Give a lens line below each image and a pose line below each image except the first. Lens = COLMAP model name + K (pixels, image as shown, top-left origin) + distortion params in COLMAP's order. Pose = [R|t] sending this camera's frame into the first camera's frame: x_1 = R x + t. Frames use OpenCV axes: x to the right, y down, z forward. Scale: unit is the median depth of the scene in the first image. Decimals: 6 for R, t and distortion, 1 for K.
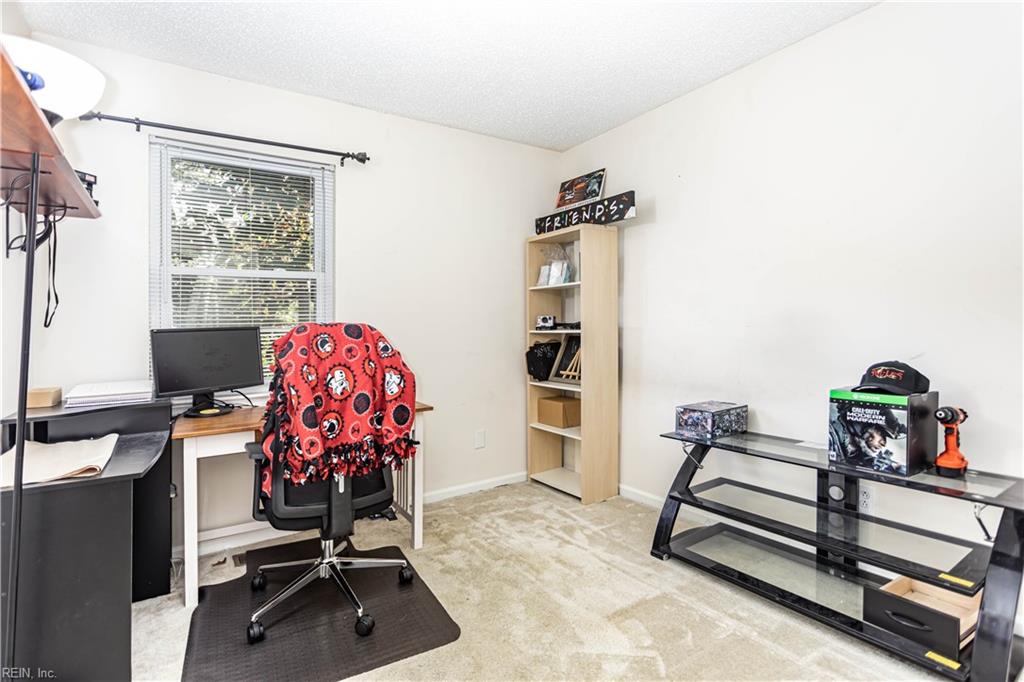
lens RADIAL K [[492.0, 0, 512.8], [0, 492.0, 333.8], [0, 0, 1]] dist [-0.002795, 0.000166]
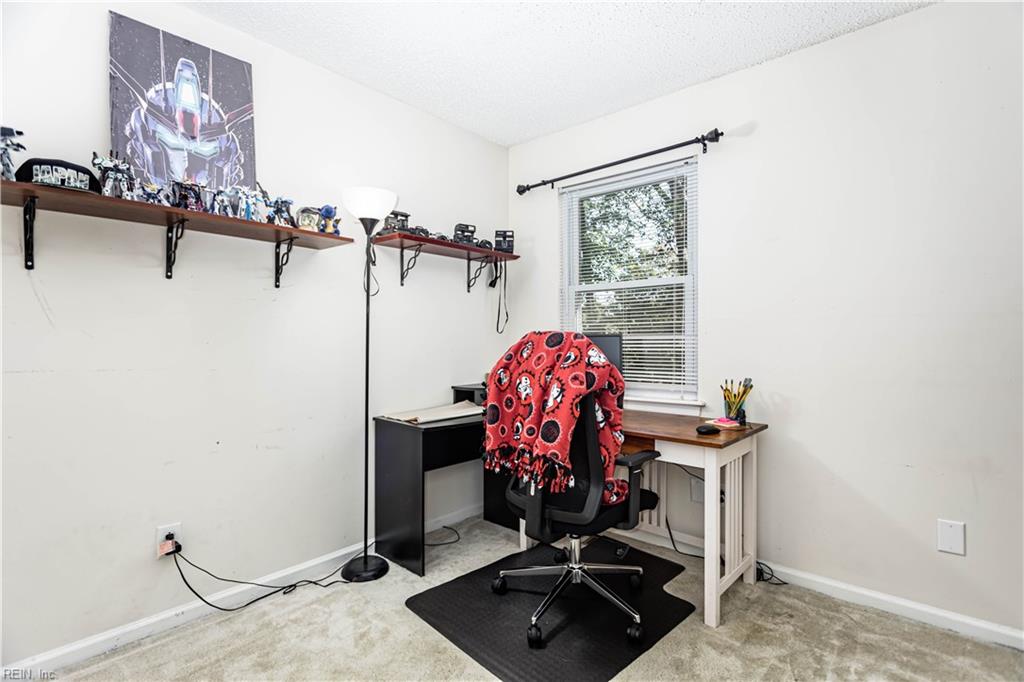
lens RADIAL K [[492.0, 0, 512.8], [0, 492.0, 333.8], [0, 0, 1]] dist [-0.002795, 0.000166]
pose [[0.262778, 0.009544, -0.964809, 0.628012], [-0.022038, 0.999750, 0.003887, -0.019628], [0.964605, 0.020241, 0.262923, 0.673799]]
